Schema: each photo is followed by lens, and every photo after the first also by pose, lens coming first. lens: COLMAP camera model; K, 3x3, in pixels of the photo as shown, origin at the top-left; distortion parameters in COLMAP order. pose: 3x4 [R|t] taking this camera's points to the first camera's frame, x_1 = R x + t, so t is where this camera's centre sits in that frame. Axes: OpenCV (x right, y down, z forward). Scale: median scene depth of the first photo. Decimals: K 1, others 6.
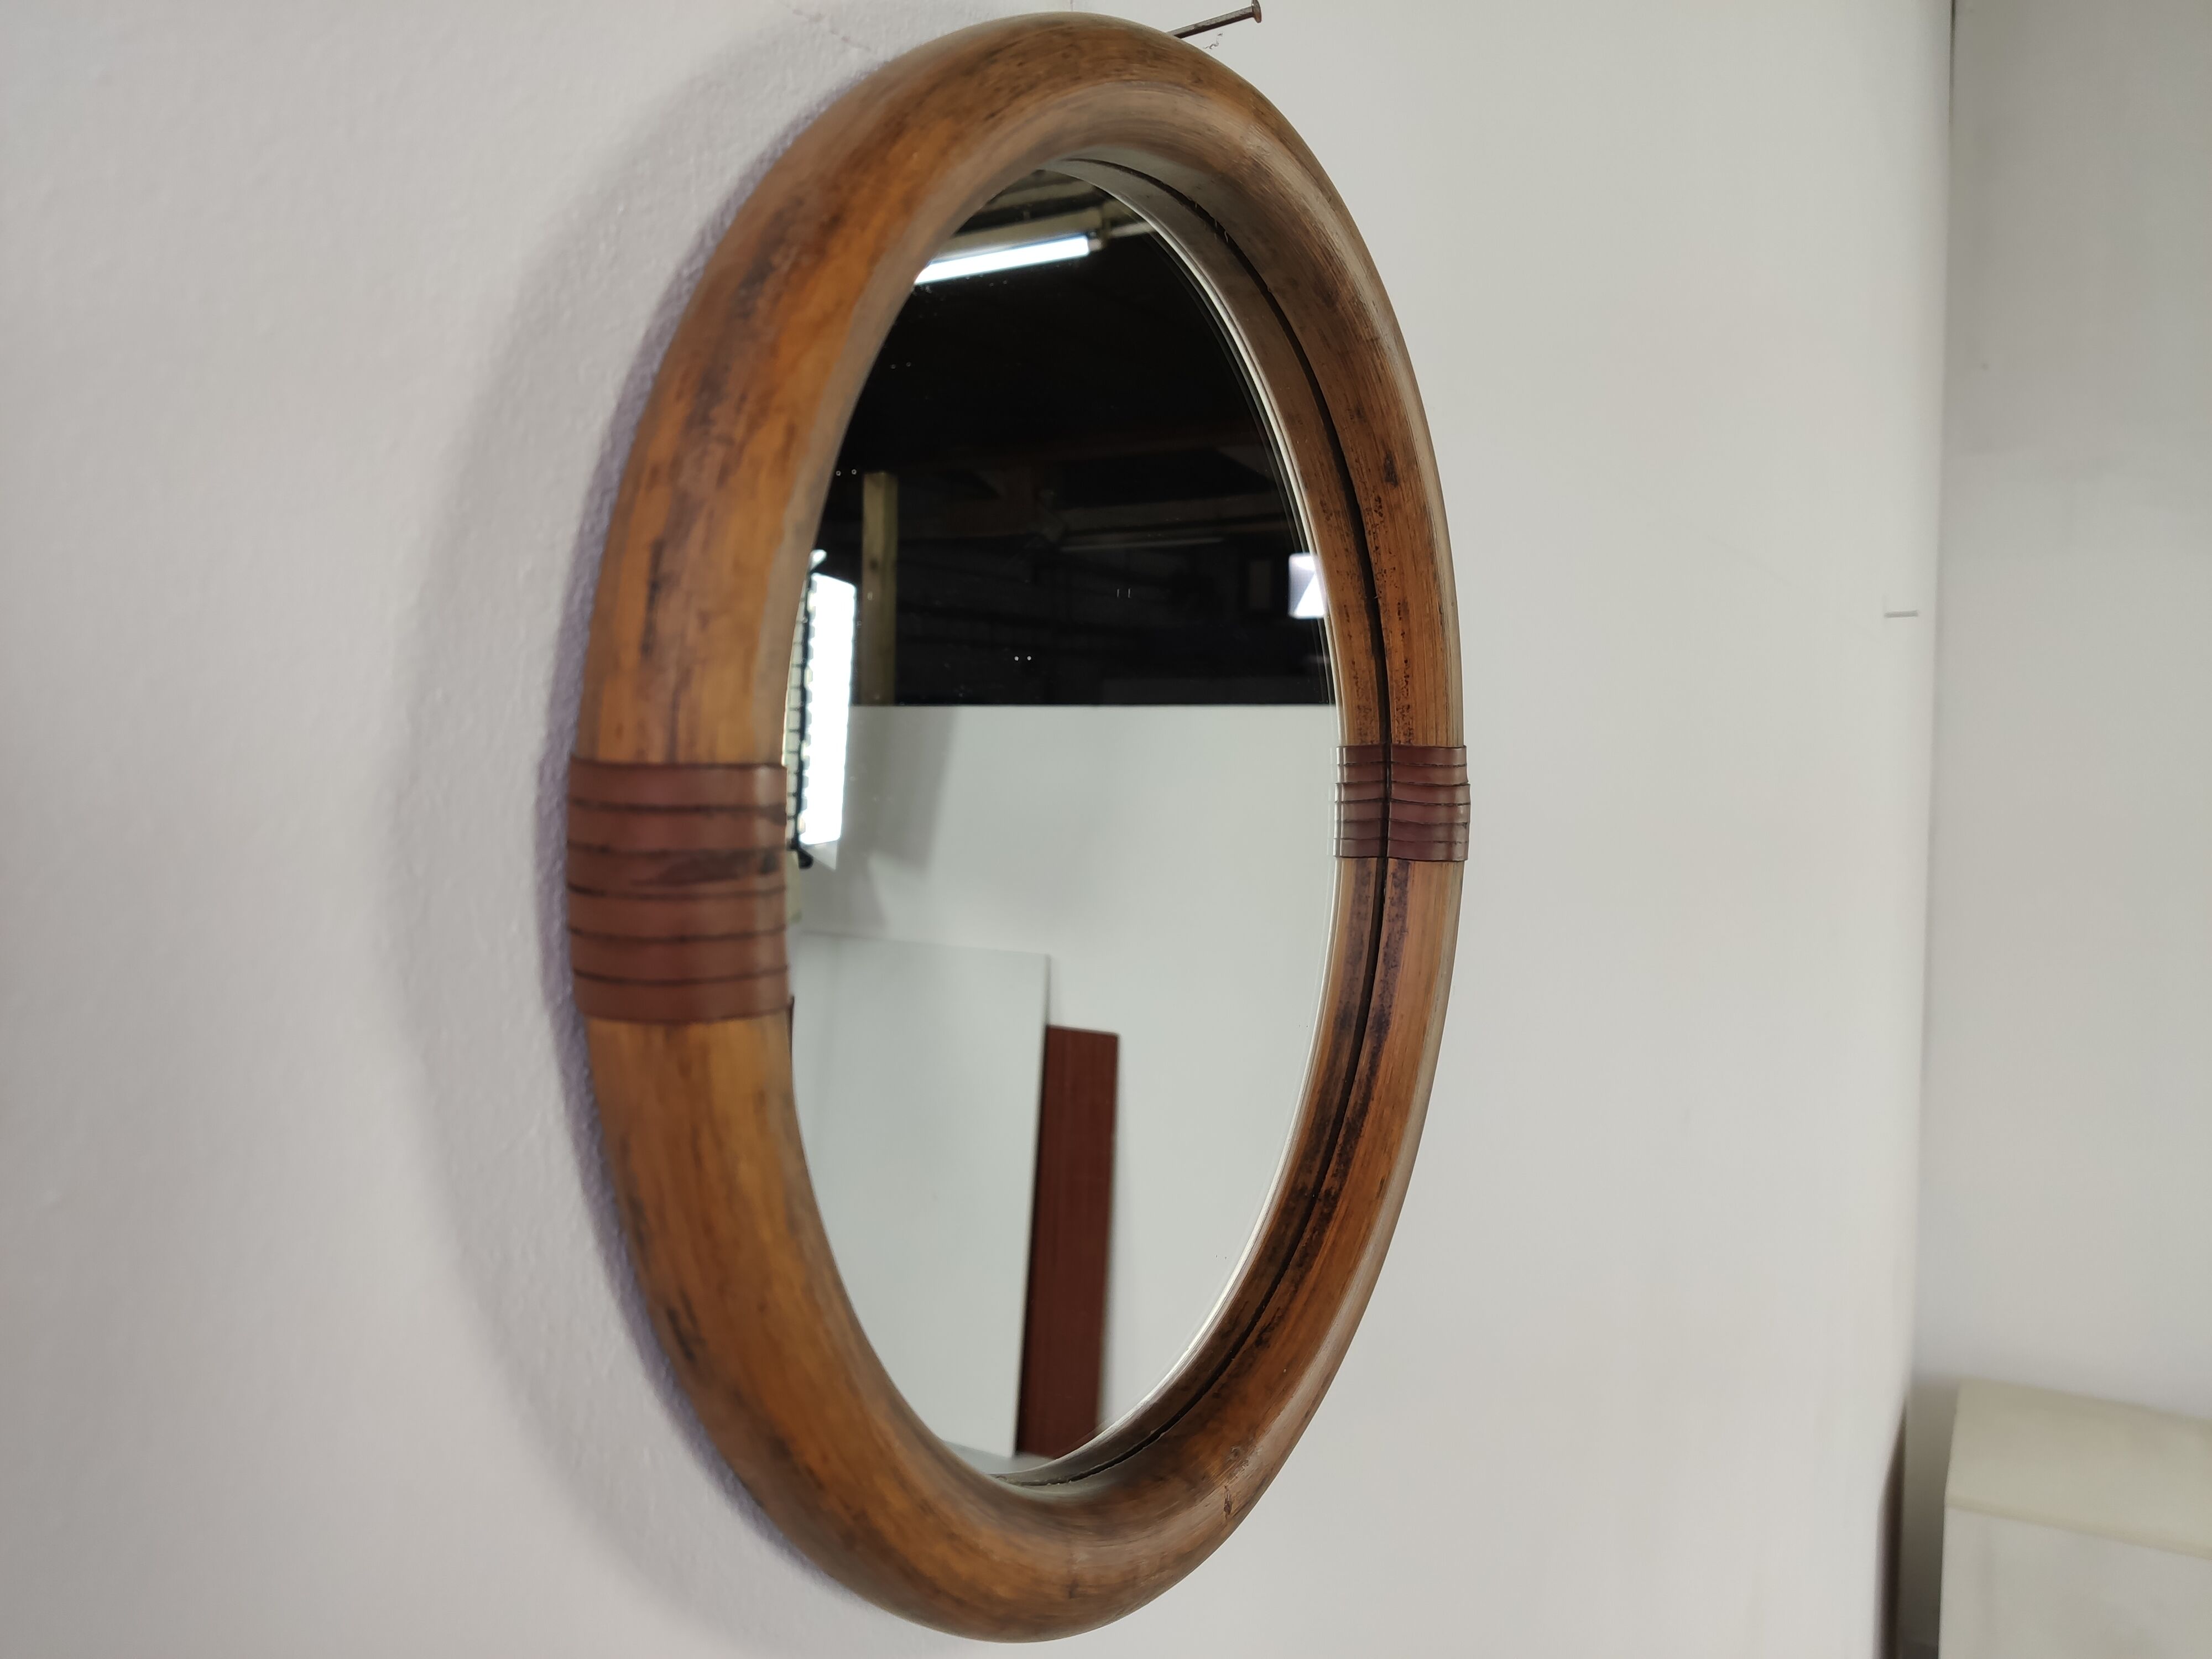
lens RADIAL K [[1710.8, 0, 1073.7], [0, 1710.8, 830.3], [0, 0, 1]] dist [0.035570, -0.068202]
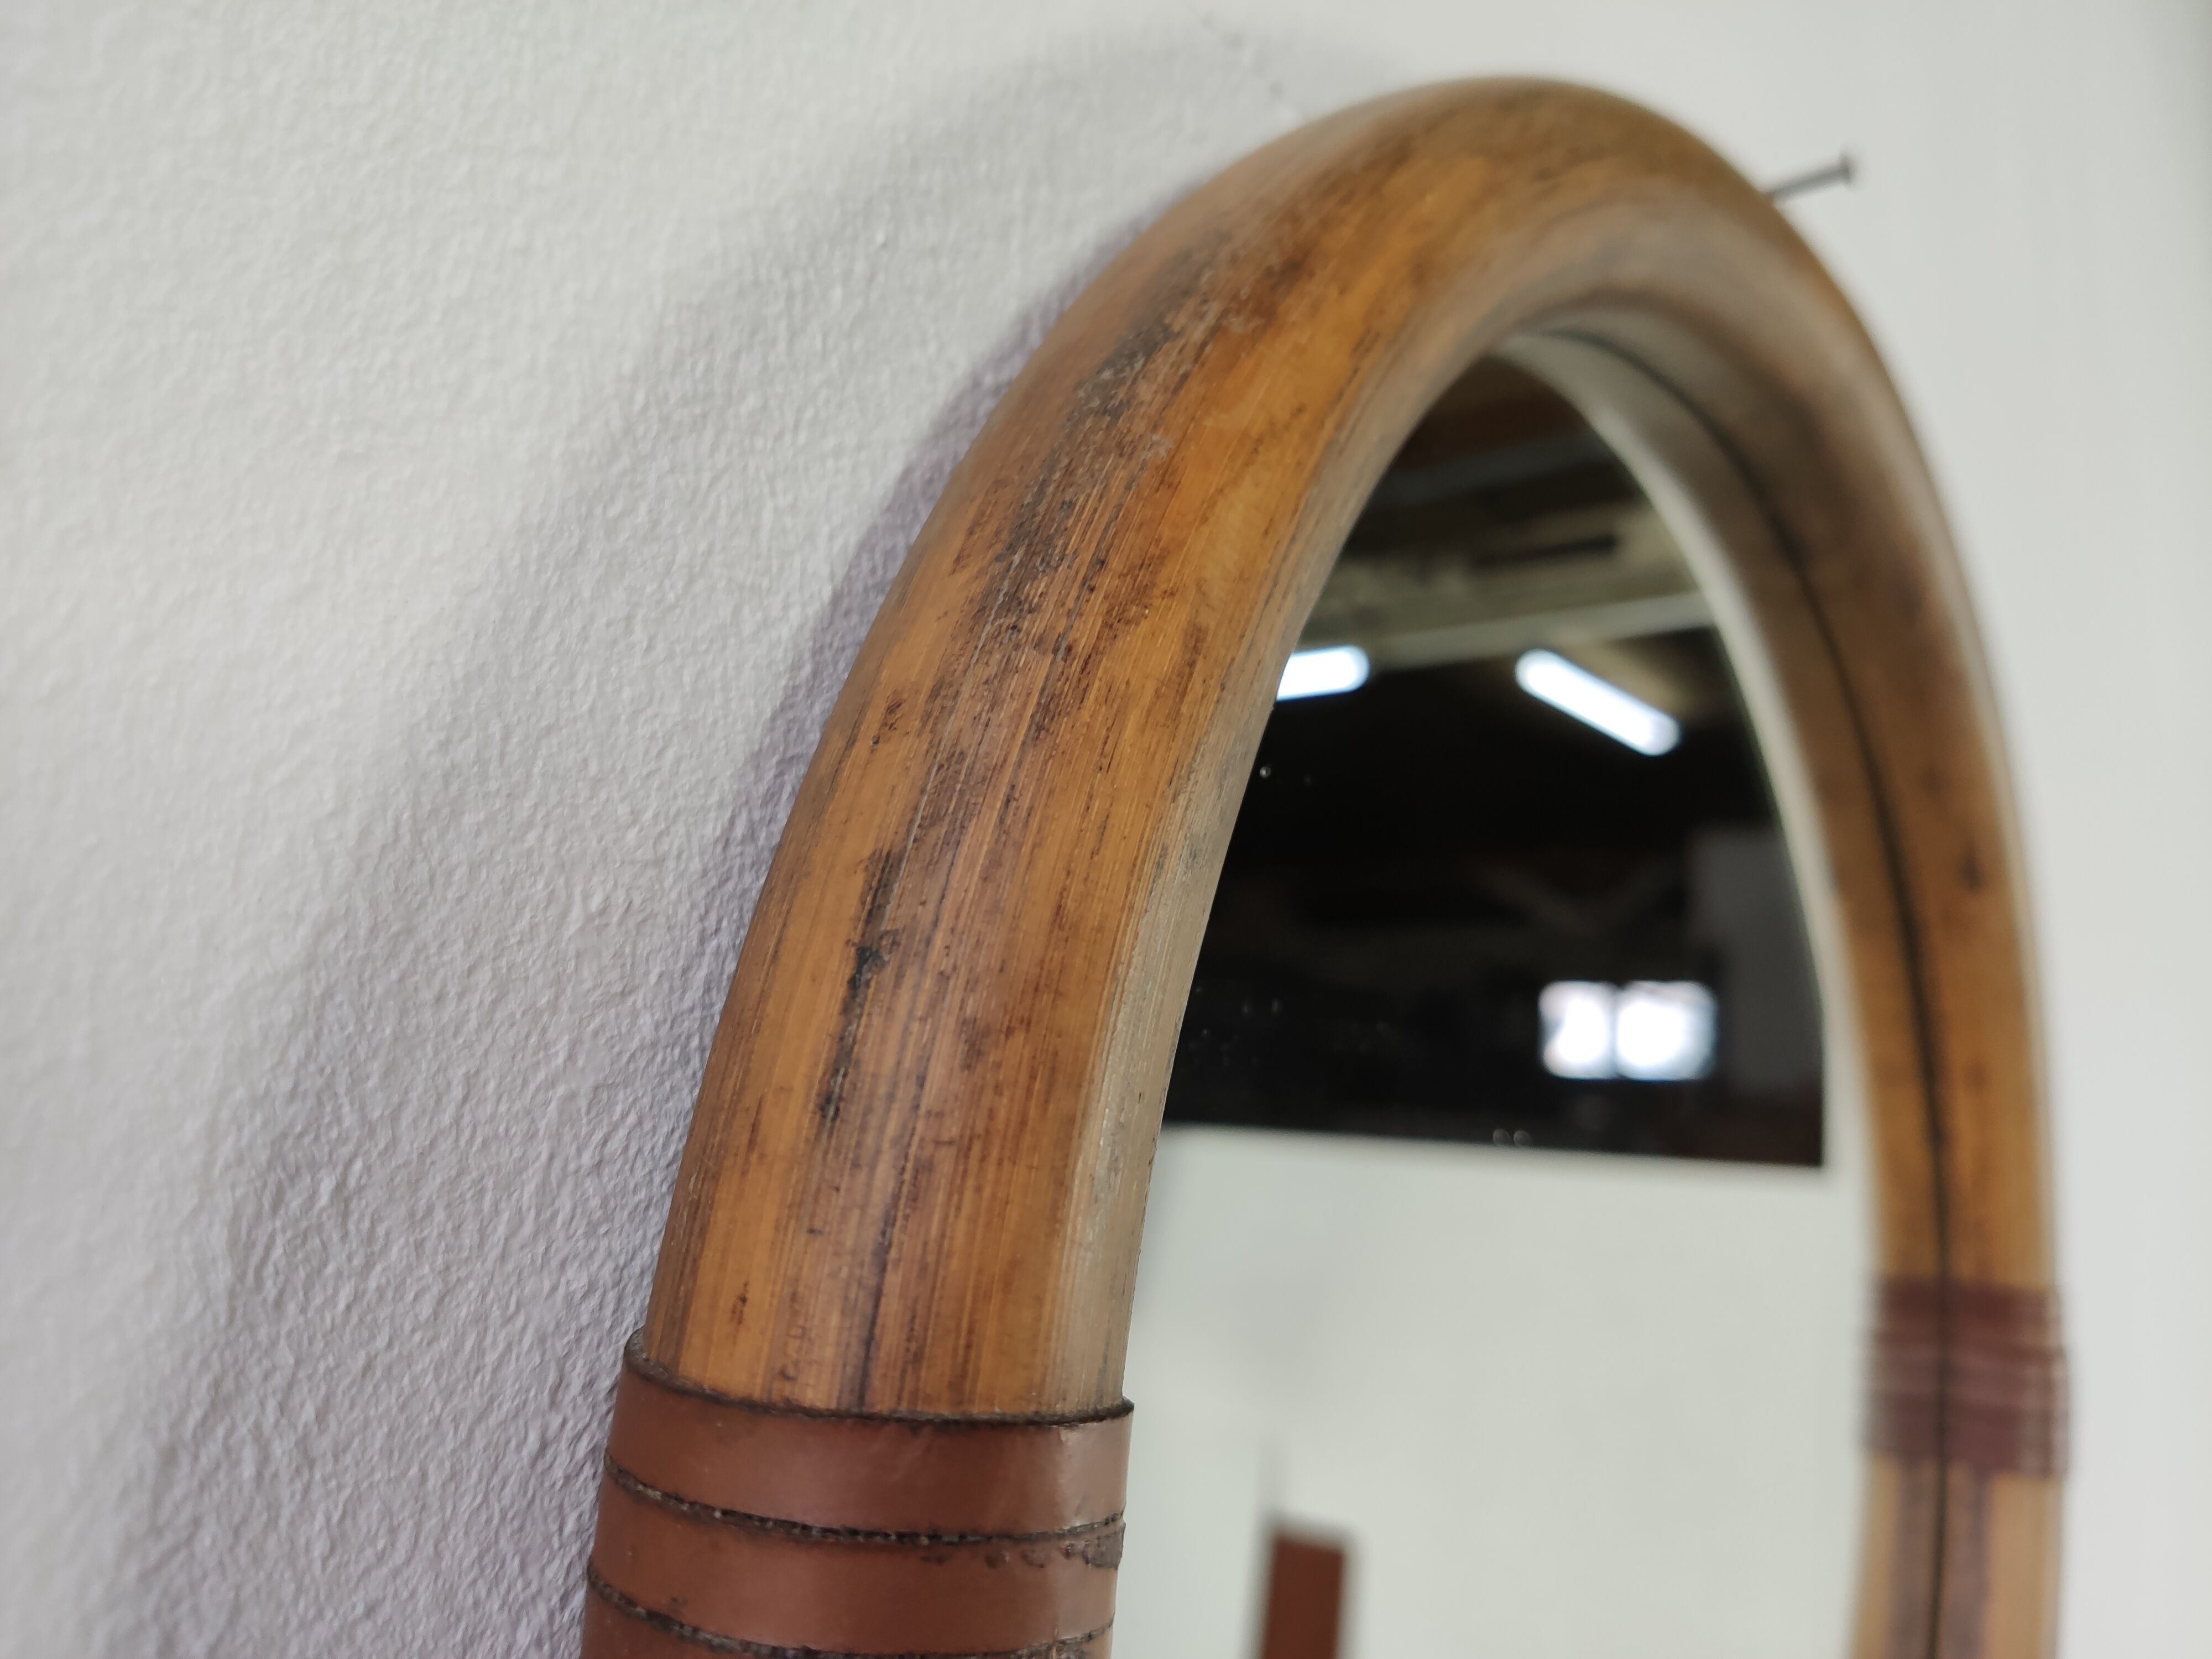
lens RADIAL K [[1737.8, 0, 1106.0], [0, 1737.8, 829.5], [0, 0, 1]] dist [0.094454, -0.325669]
pose [[0.992412, 0.044395, -0.114659, -0.108820], [-0.070896, 0.968518, -0.238633, -0.058782], [0.100455, 0.244952, 0.964317, 0.461767]]
